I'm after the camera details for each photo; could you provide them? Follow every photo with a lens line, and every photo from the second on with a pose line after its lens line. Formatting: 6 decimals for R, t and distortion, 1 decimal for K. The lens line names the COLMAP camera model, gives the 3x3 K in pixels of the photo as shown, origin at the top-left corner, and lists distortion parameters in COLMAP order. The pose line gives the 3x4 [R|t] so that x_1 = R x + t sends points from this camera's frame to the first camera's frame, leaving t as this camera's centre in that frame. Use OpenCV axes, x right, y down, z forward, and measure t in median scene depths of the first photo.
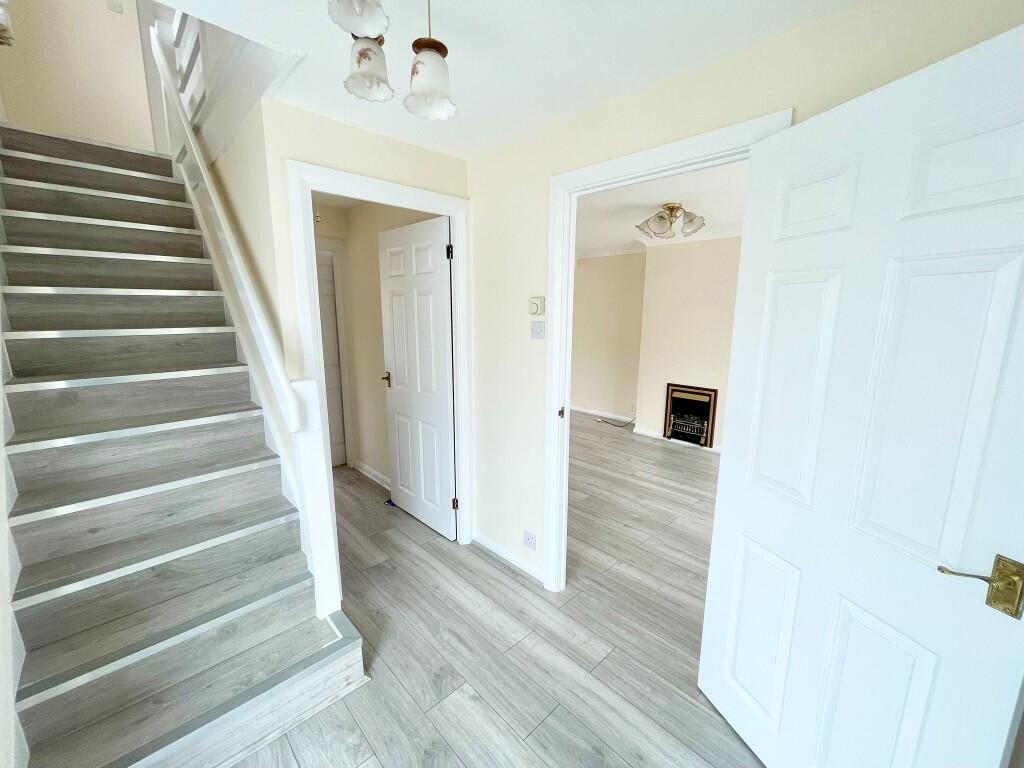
lens RADIAL K [[415.5, 0, 508.4], [0, 415.5, 383.8], [0, 0, 1]] dist [-0.002207, 0.000530]
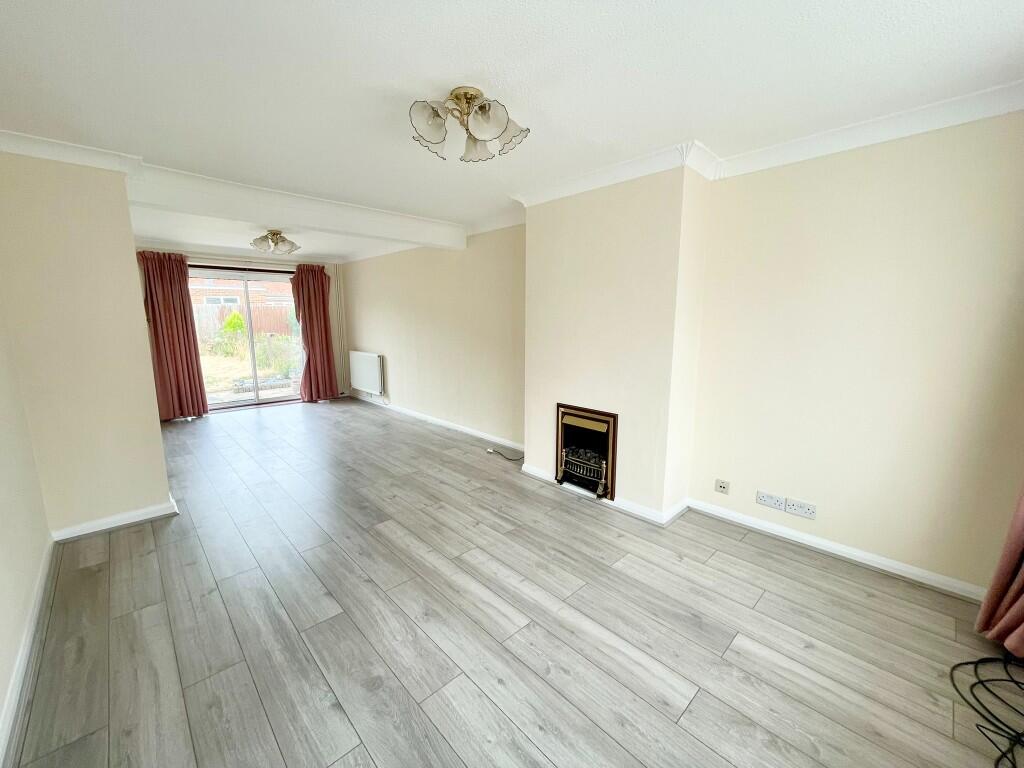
lens RADIAL K [[415.5, 0, 516.6], [0, 415.5, 385.9], [0, 0, 1]] dist [-0.002207, 0.000530]
pose [[0.999978, -0.005233, 0.004001, 0.323579], [0.005270, 0.999942, -0.009395, -0.024689], [-0.003951, 0.009416, 0.999948, 0.318710]]
